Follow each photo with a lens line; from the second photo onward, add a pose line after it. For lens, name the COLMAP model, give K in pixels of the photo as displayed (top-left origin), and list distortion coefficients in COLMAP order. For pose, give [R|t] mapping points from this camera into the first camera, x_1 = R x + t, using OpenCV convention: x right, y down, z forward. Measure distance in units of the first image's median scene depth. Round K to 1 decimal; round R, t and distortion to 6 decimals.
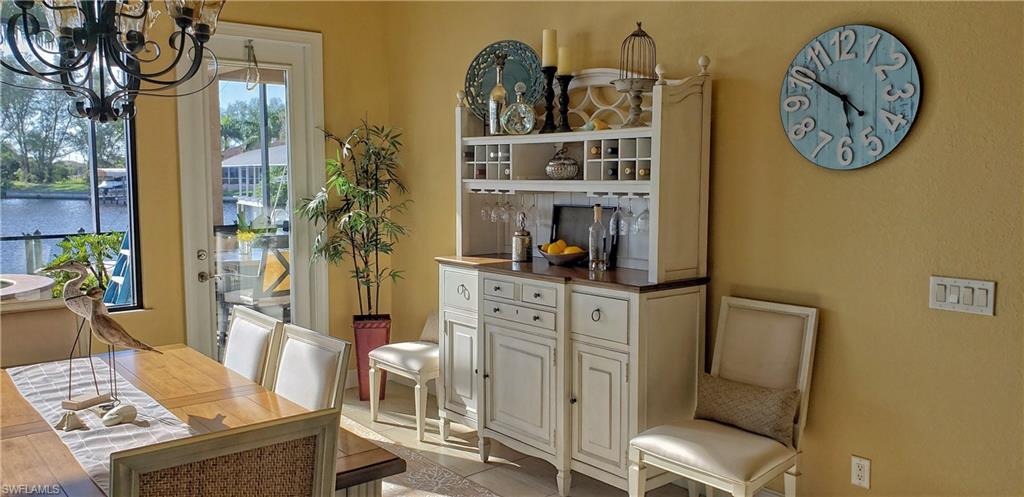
lens RADIAL K [[792.6, 0, 509.8], [0, 792.6, 243.4], [0, 0, 1]] dist [0.053018, -0.054970]
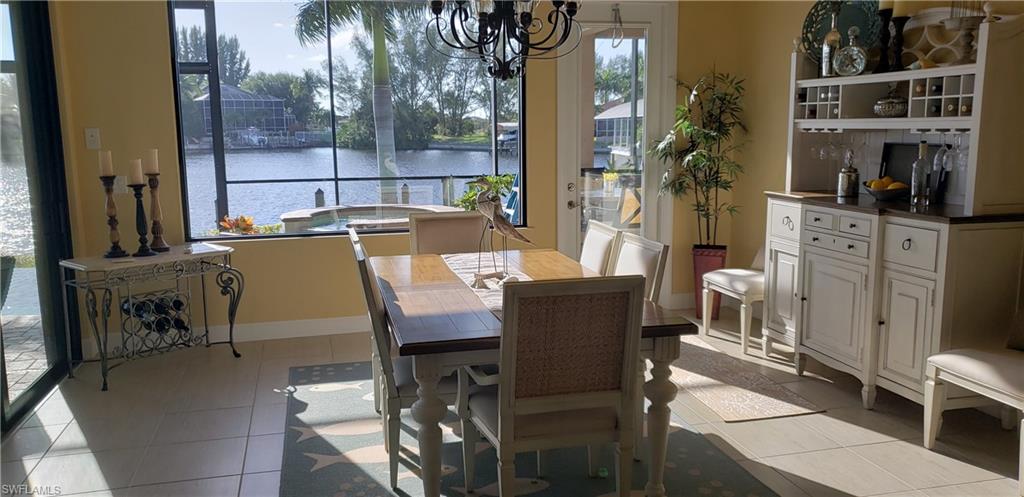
lens RADIAL K [[792.6, 0, 509.8], [0, 792.6, 243.4], [0, 0, 1]] dist [0.053018, -0.054970]
pose [[0.897072, 0.055312, -0.438409, 0.083823], [-0.028463, 0.997308, 0.067583, 0.026390], [0.440966, -0.048148, 0.896231, -0.168855]]
